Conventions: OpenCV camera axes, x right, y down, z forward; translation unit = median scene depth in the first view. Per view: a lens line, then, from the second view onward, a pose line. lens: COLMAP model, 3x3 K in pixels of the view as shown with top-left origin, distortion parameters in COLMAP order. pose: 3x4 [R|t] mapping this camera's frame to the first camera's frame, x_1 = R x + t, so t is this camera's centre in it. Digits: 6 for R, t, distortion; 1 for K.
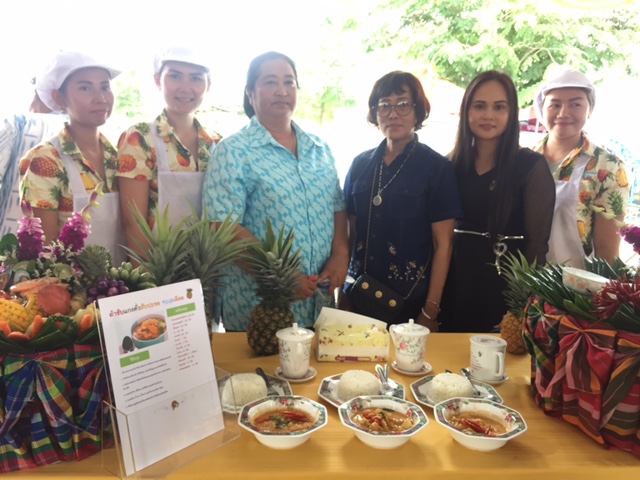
lens RADIAL K [[558.3, 0, 320.0], [0, 558.3, 240.0], [0, 0, 1]] dist [0.090808, -0.131979]
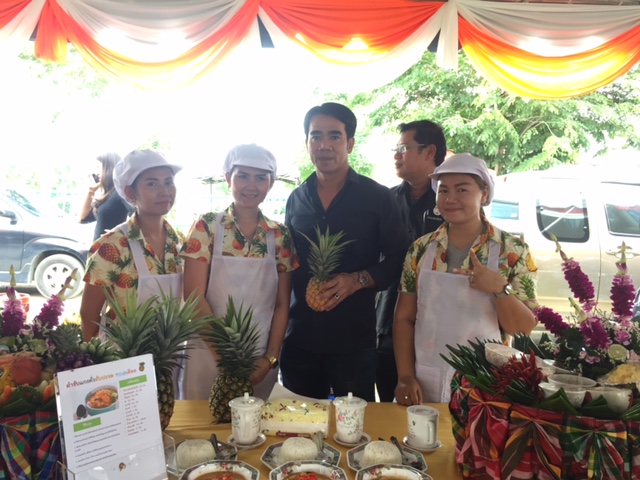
lens RADIAL K [[558.3, 0, 320.0], [0, 558.3, 240.0], [0, 0, 1]] dist [0.090808, -0.131979]
pose [[0.999341, 0.000244, -0.036298, 0.167239], [-0.004299, 0.993734, -0.111689, -0.033910], [0.036044, 0.111772, 0.993080, -0.160206]]
